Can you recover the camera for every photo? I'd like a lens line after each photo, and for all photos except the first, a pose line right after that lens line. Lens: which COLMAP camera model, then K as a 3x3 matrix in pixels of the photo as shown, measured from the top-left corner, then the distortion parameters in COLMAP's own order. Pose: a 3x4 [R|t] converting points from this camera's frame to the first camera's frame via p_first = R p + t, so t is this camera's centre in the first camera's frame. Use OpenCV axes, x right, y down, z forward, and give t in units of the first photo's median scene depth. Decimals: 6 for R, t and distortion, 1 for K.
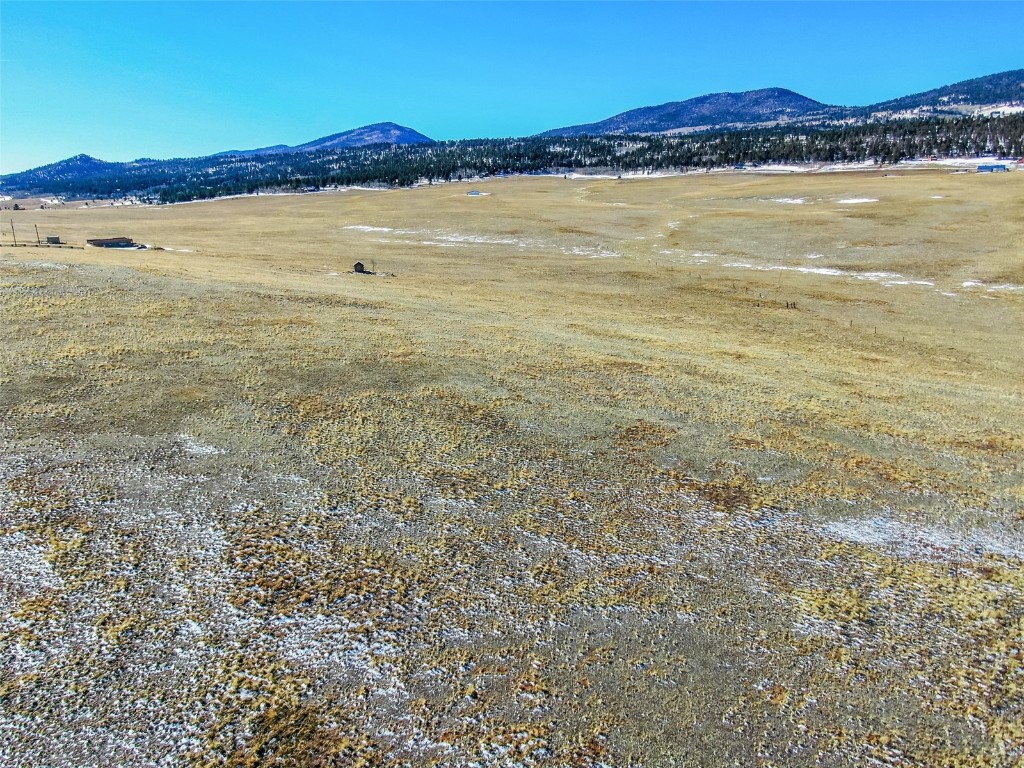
lens RADIAL K [[737.8, 0, 512.0], [0, 737.8, 384.0], [0, 0, 1]] dist [-0.018129, 0.038339]
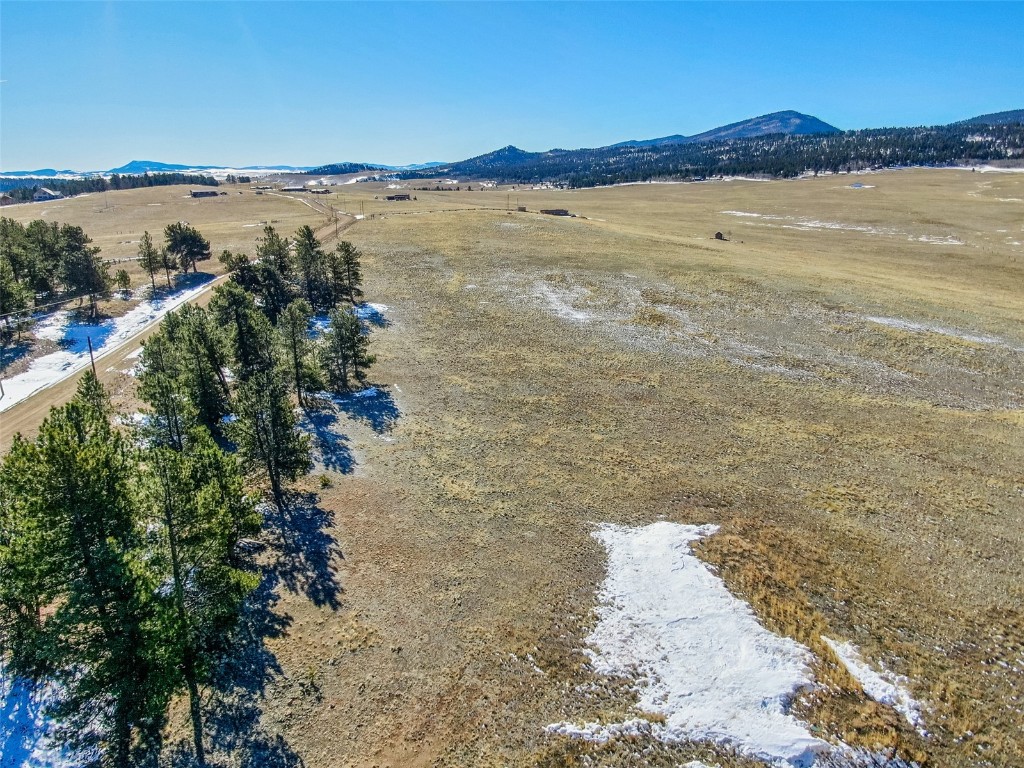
lens RADIAL K [[737.8, 0, 512.0], [0, 737.8, 384.0], [0, 0, 1]] dist [-0.018129, 0.038339]
pose [[0.878011, 0.144653, -0.456259, 0.024554], [-0.138555, 0.989239, 0.046998, 0.021266], [0.458148, 0.021952, 0.888605, -0.080886]]
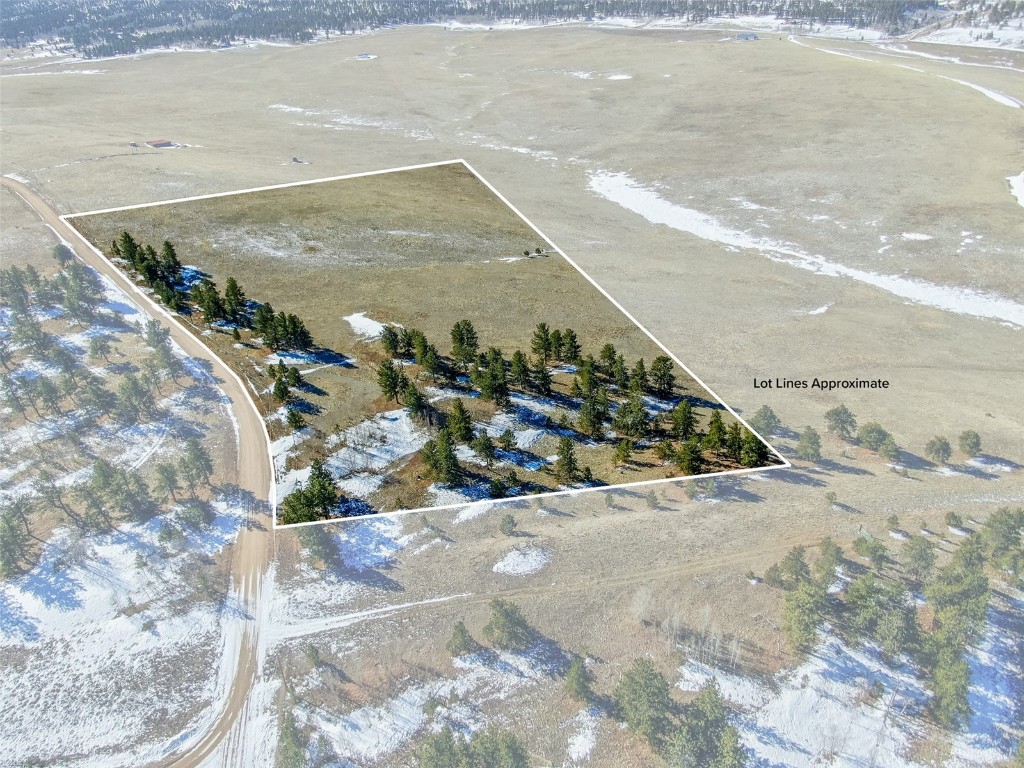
lens RADIAL K [[734.3, 0, 512.0], [0, 734.3, 384.0], [0, 0, 1]] dist [0.008691, -0.003999]
pose [[0.994192, -0.056221, 0.091770, 0.038411], [0.033690, 0.972427, 0.230760, 0.001702], [-0.102213, -0.226328, 0.968673, -0.261399]]
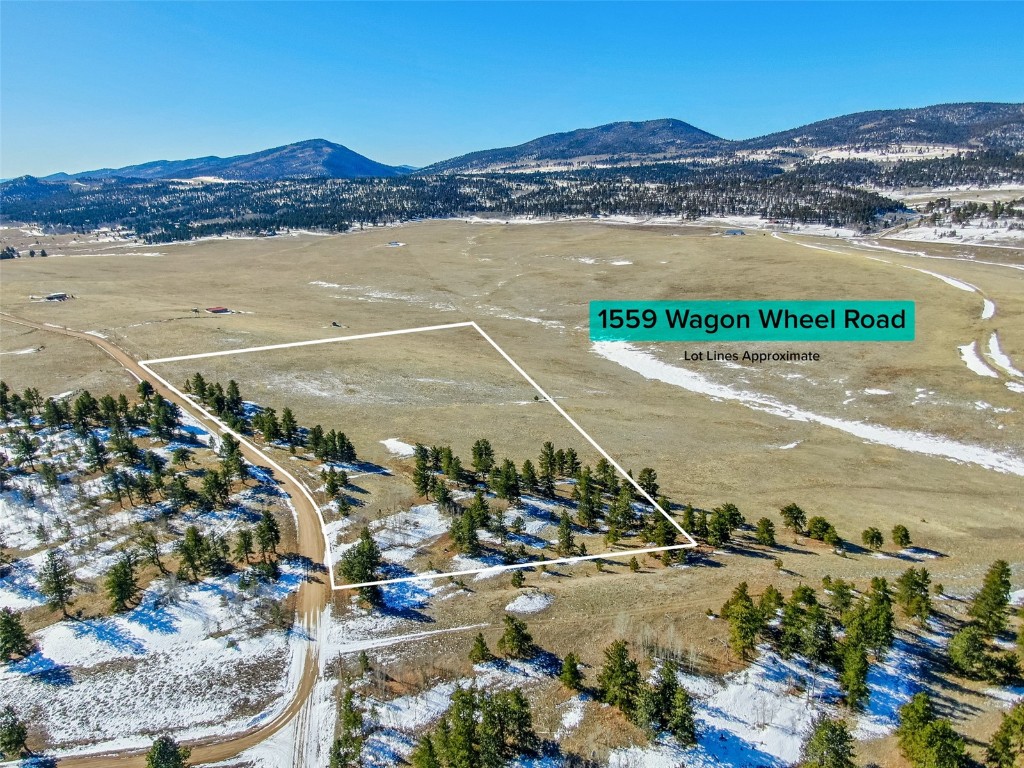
lens RADIAL K [[737.8, 0, 512.0], [0, 737.8, 384.0], [0, 0, 1]] dist [-0.018129, 0.038339]
pose [[0.996060, -0.017146, 0.087005, 0.033638], [0.017614, 0.999834, -0.004615, 0.013365], [-0.086912, 0.006129, 0.996197, -0.302357]]
